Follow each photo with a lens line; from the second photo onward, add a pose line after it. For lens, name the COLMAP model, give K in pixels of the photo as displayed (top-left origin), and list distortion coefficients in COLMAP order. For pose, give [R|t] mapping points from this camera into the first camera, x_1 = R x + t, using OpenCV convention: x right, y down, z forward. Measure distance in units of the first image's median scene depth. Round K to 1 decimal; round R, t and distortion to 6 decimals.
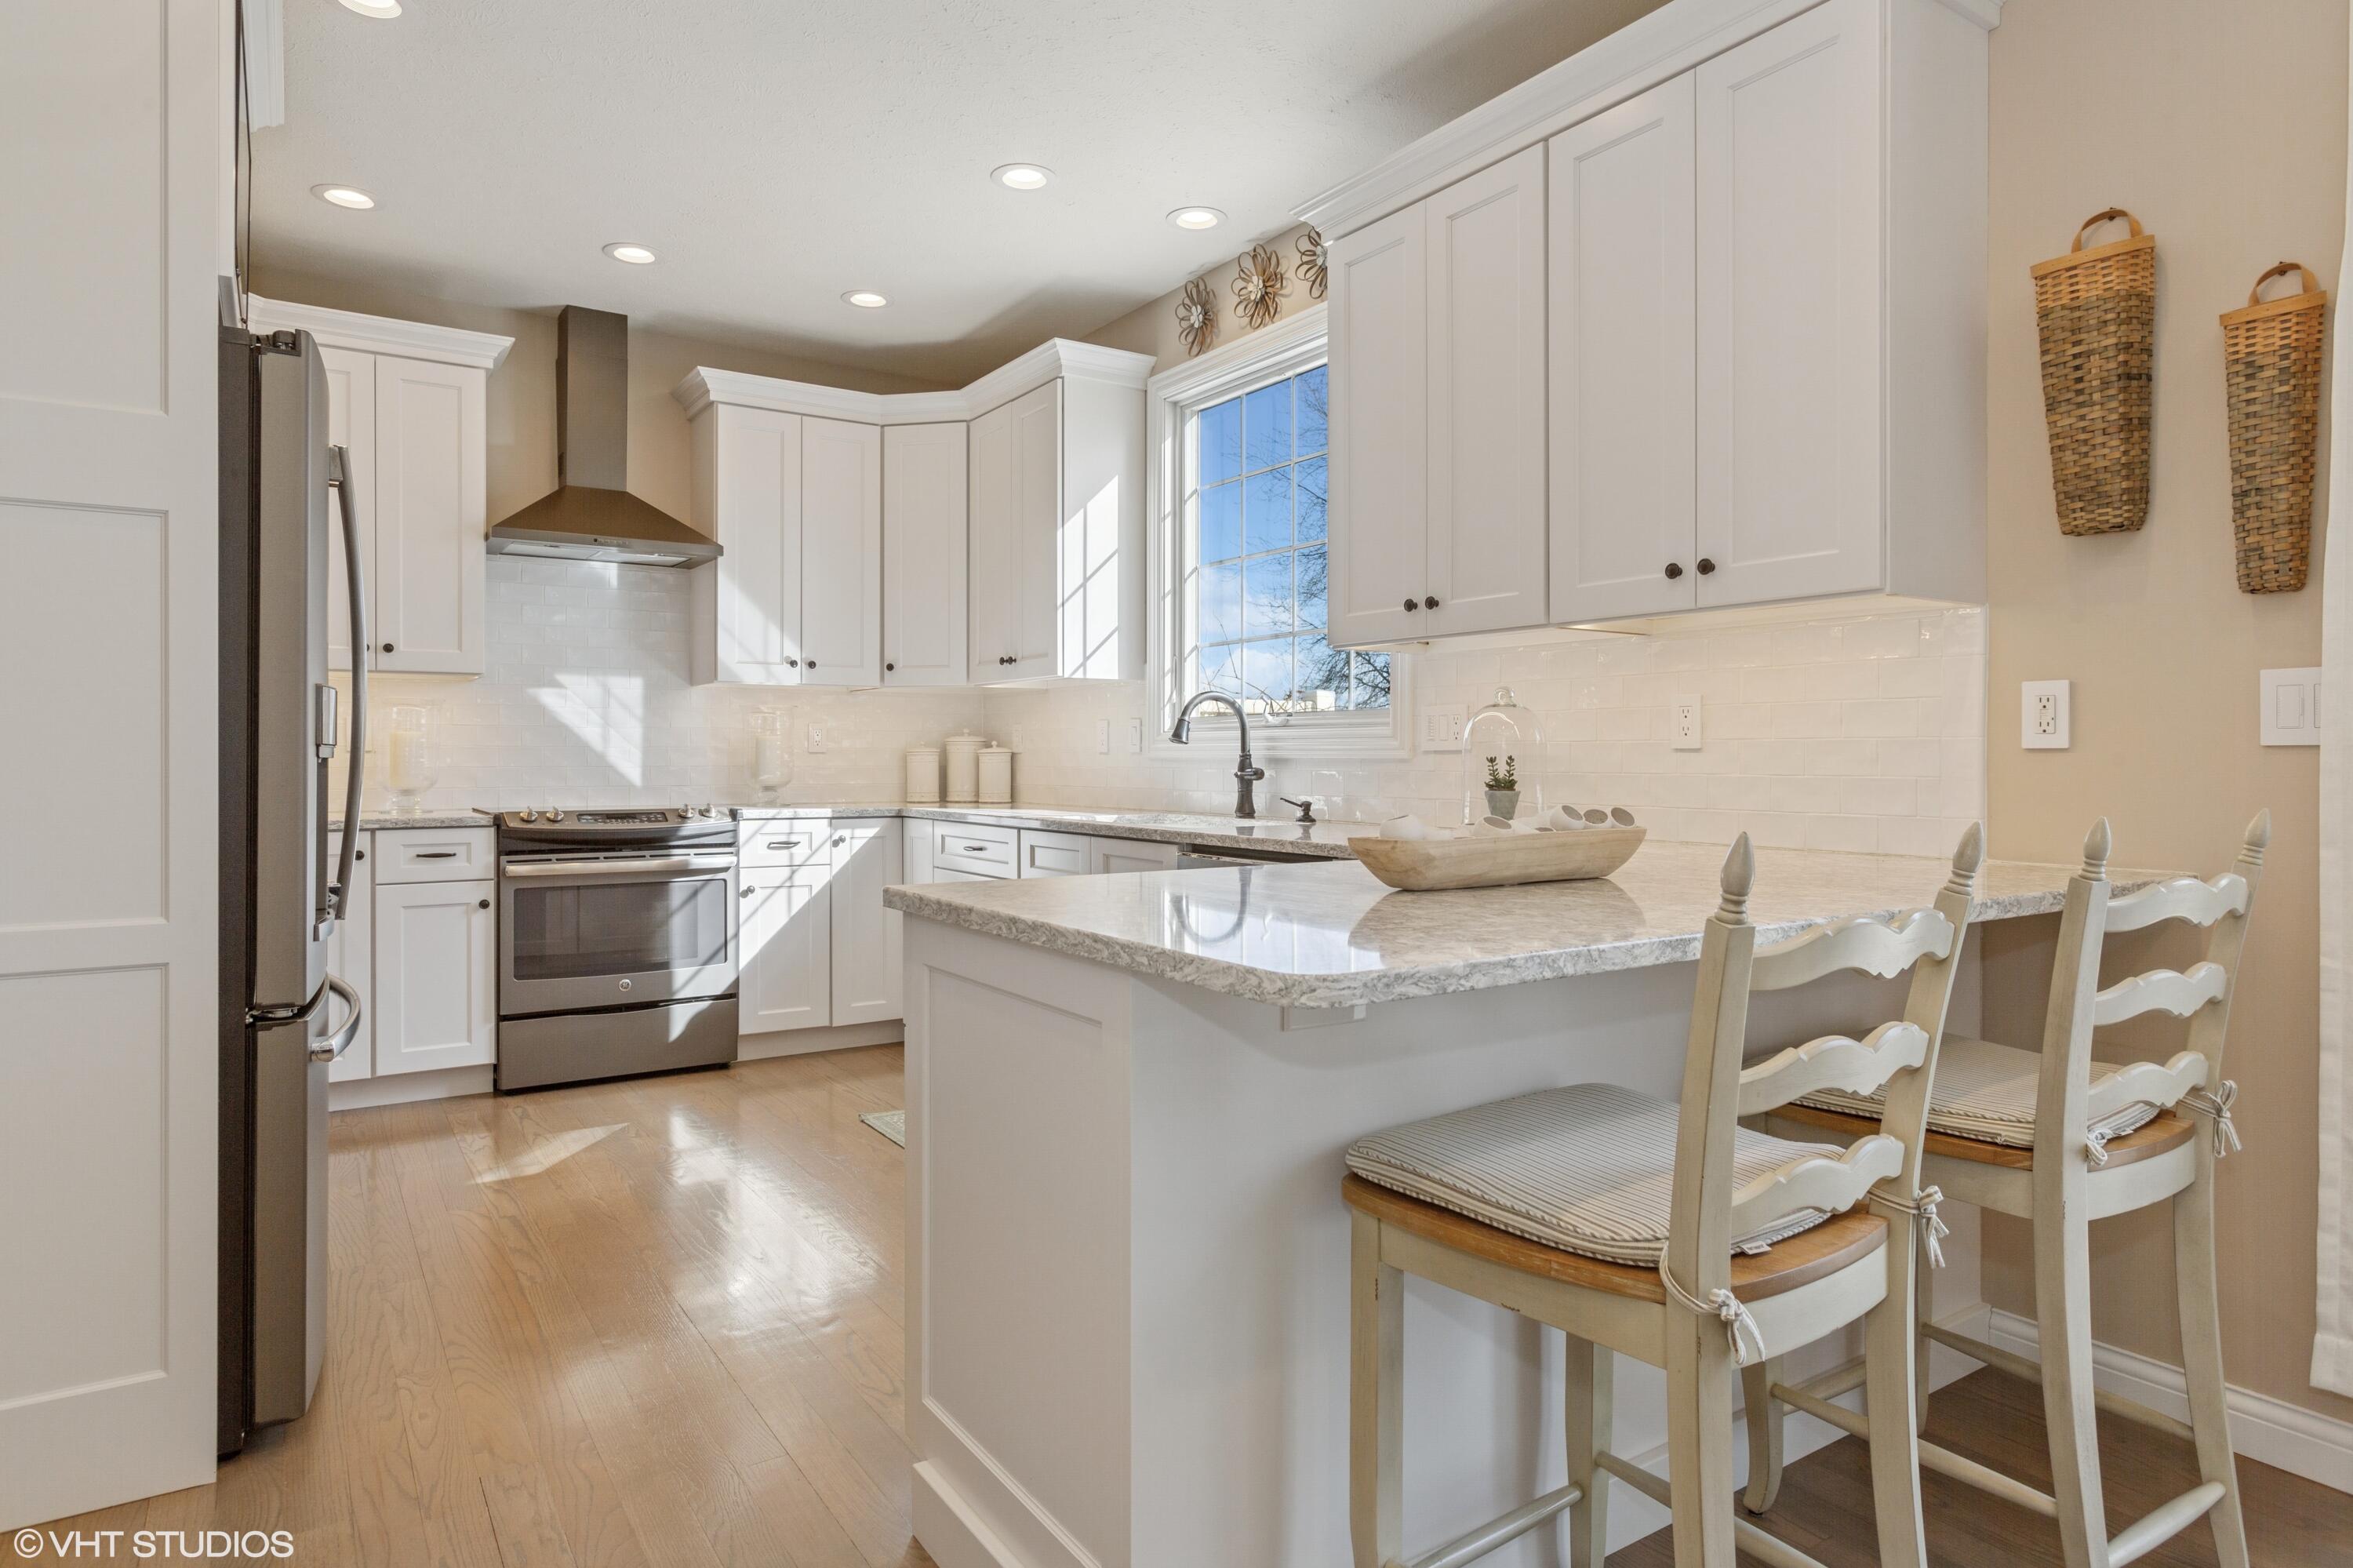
lens RADIAL K [[1343.1, 0, 1189.2], [0, 1343.1, 771.3], [0, 0, 1]] dist [0.002699, 0.002906]
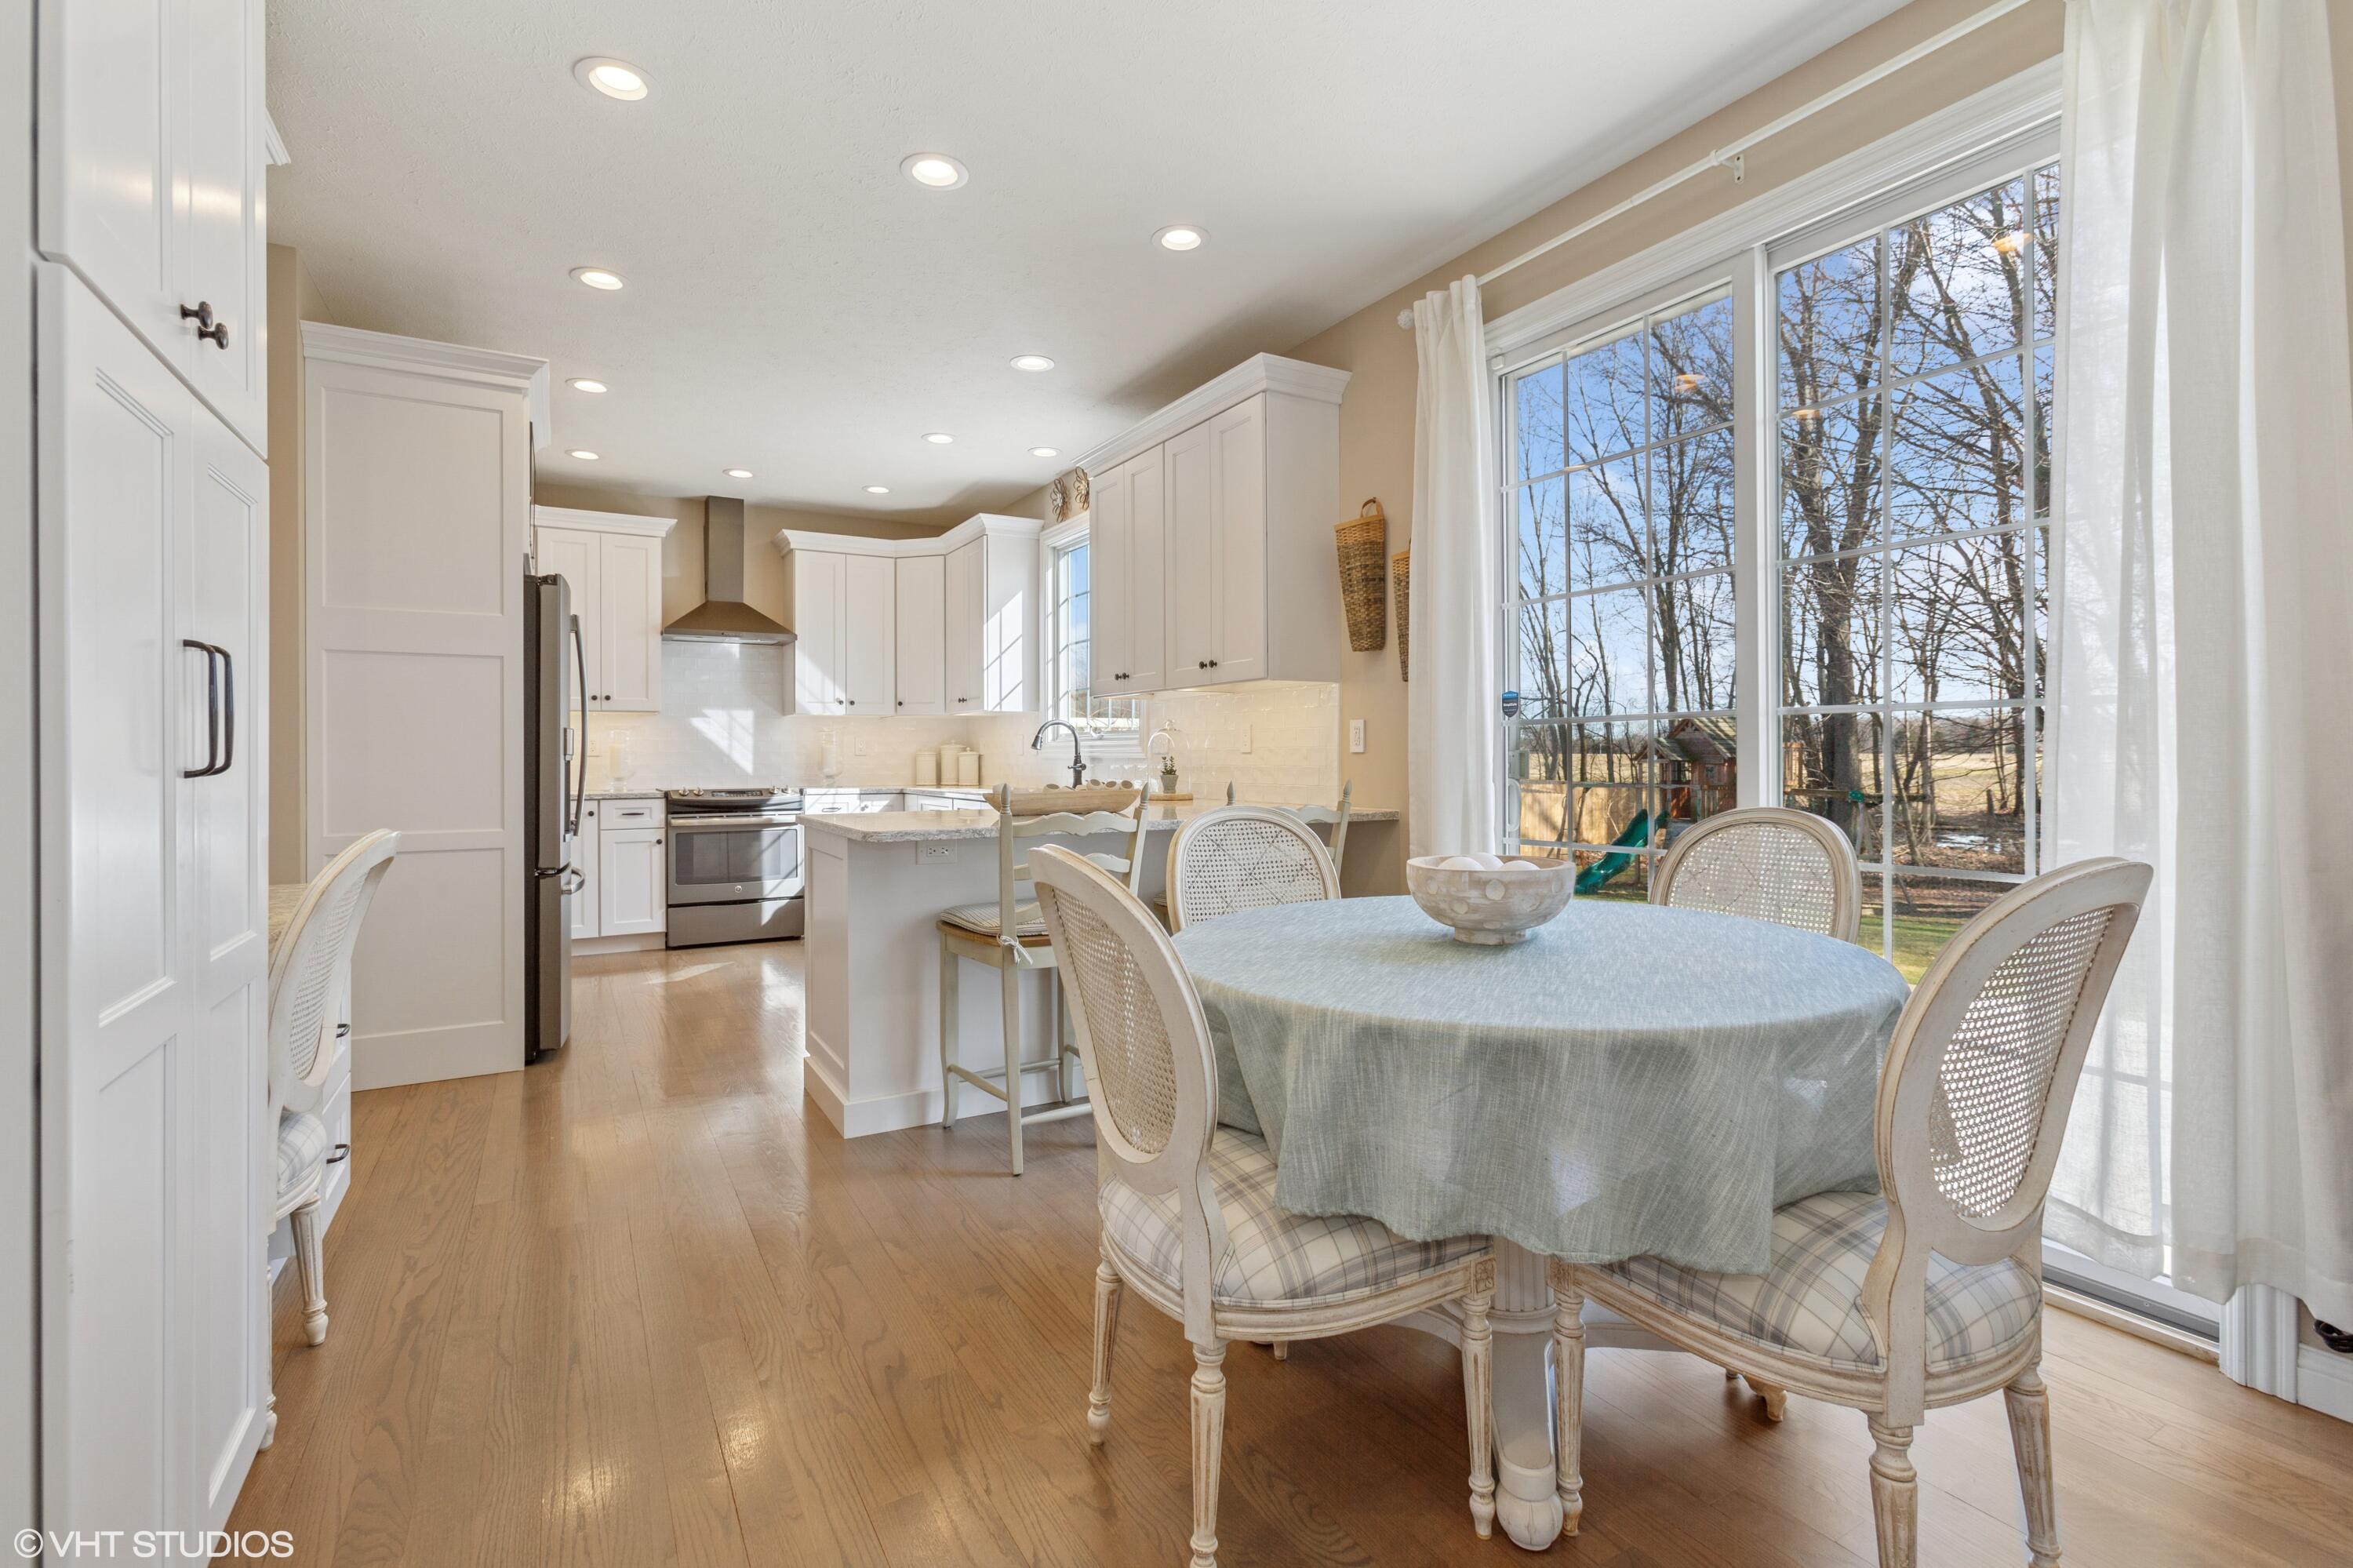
lens RADIAL K [[1066.2, 0, 1160.8], [0, 1066.2, 763.7], [0, 0, 1]] dist [0.001718, 0.001012]
pose [[0.997189, -0.003419, -0.074848, 0.223694], [0.003238, 0.999992, -0.002533, 0.001447], [0.074856, 0.002283, 0.997192, -0.328513]]
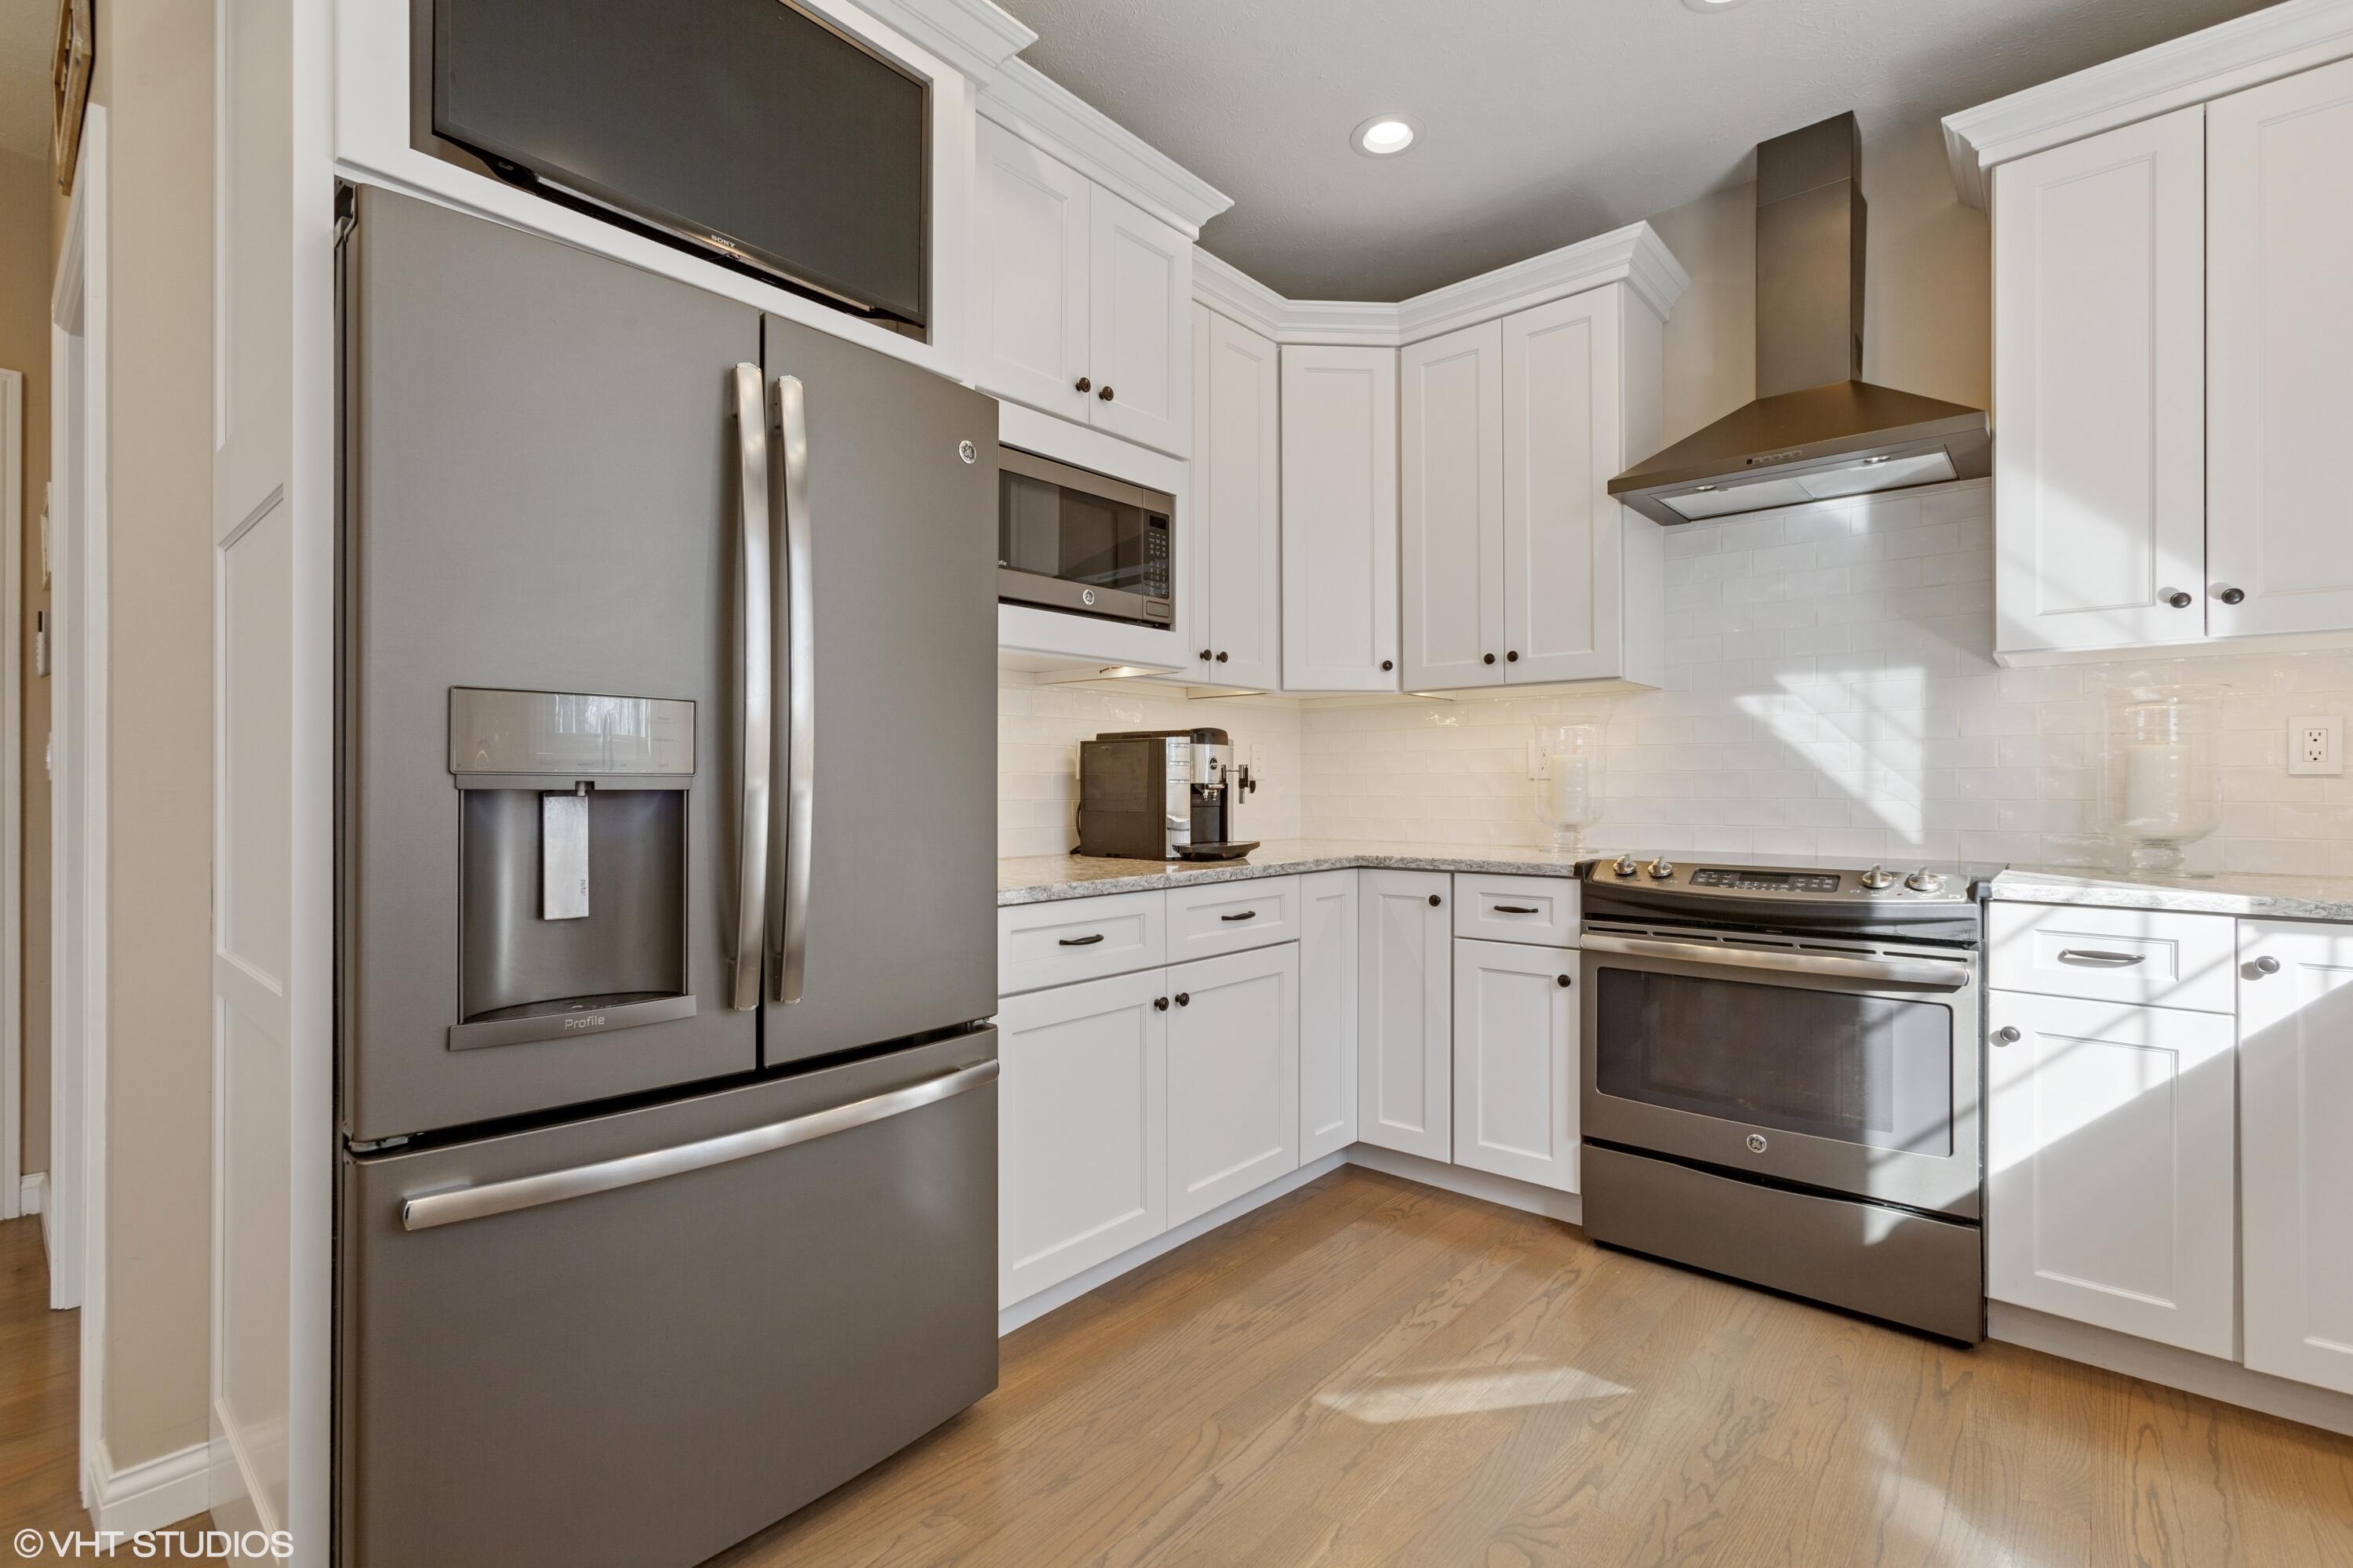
lens RADIAL K [[1066.2, 0, 1172.9], [0, 1066.2, 782.7], [0, 0, 1]] dist [0.001718, 0.001012]
pose [[0.259725, -0.003217, -0.965677, -0.003768], [-0.008657, 0.999947, -0.005659, -0.006230], [0.965644, 0.009830, 0.259684, 0.577968]]
